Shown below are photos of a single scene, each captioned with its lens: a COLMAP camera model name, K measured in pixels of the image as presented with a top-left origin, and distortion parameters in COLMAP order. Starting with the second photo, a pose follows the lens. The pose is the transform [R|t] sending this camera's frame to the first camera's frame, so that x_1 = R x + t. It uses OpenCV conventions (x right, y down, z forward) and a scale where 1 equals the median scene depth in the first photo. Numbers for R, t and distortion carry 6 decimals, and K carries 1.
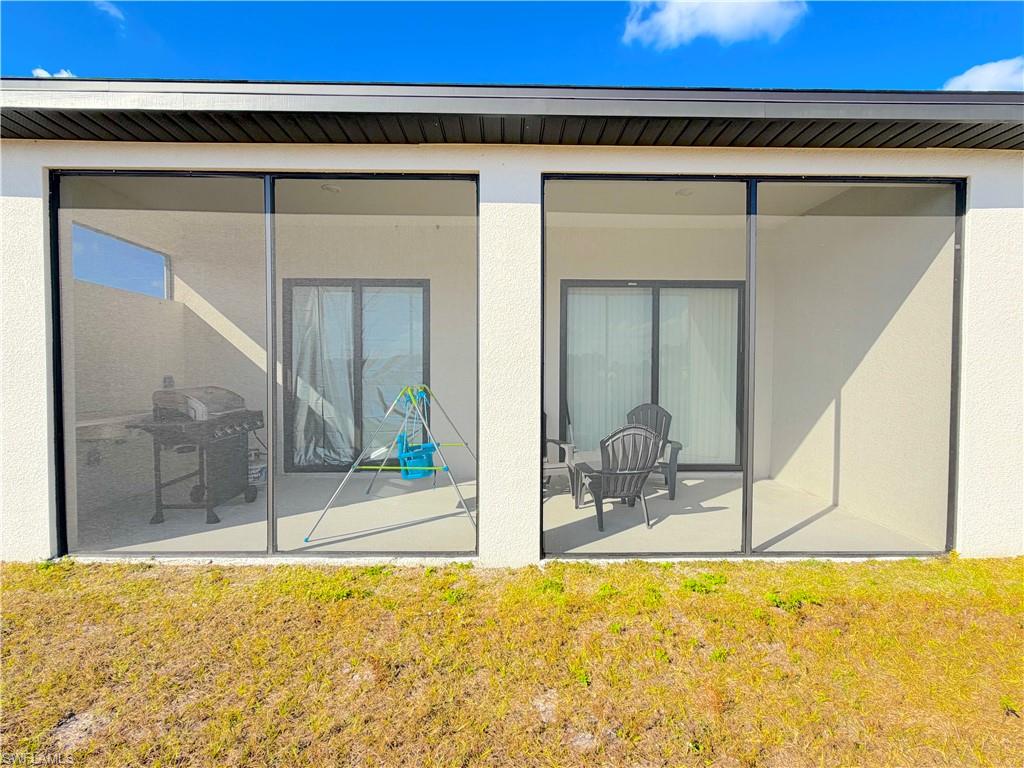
lens RADIAL K [[447.6, 0, 511.4], [0, 447.6, 383.4], [0, 0, 1]] dist [0.003506, 0.000393]
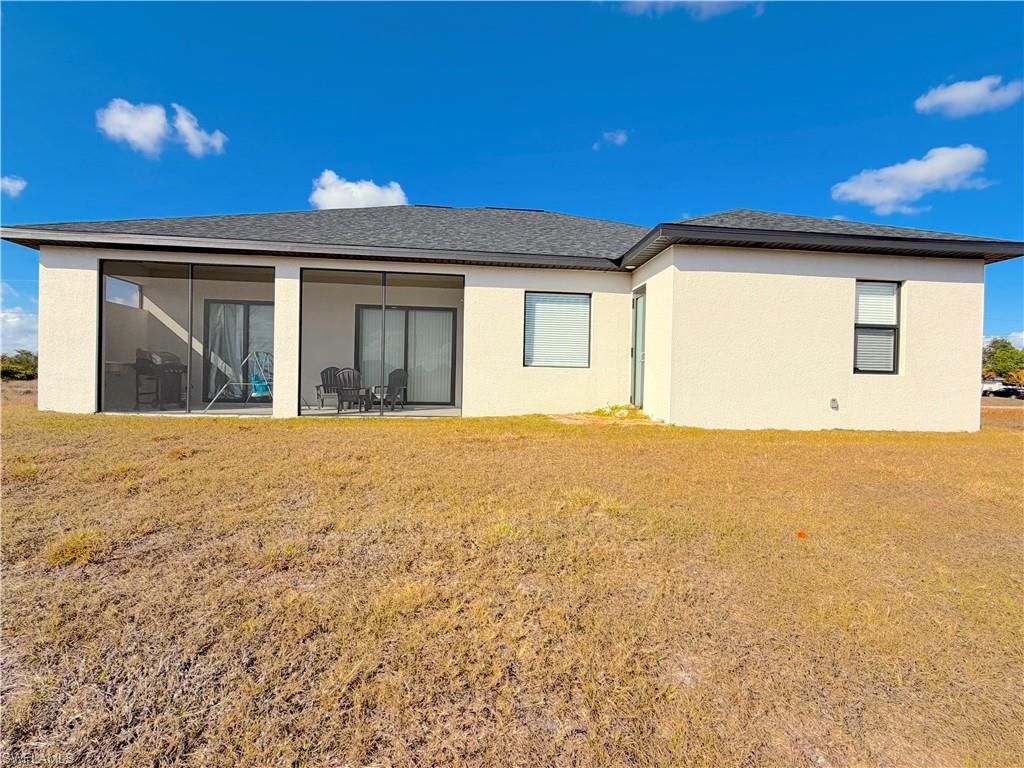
lens RADIAL K [[447.6, 0, 511.9], [0, 447.6, 385.2], [0, 0, 1]] dist [0.003506, 0.000393]
pose [[0.996584, 0.017332, 0.080748, 0.863223], [-0.015808, 0.999685, -0.019476, 0.196492], [-0.081060, 0.018133, 0.996544, -1.335086]]
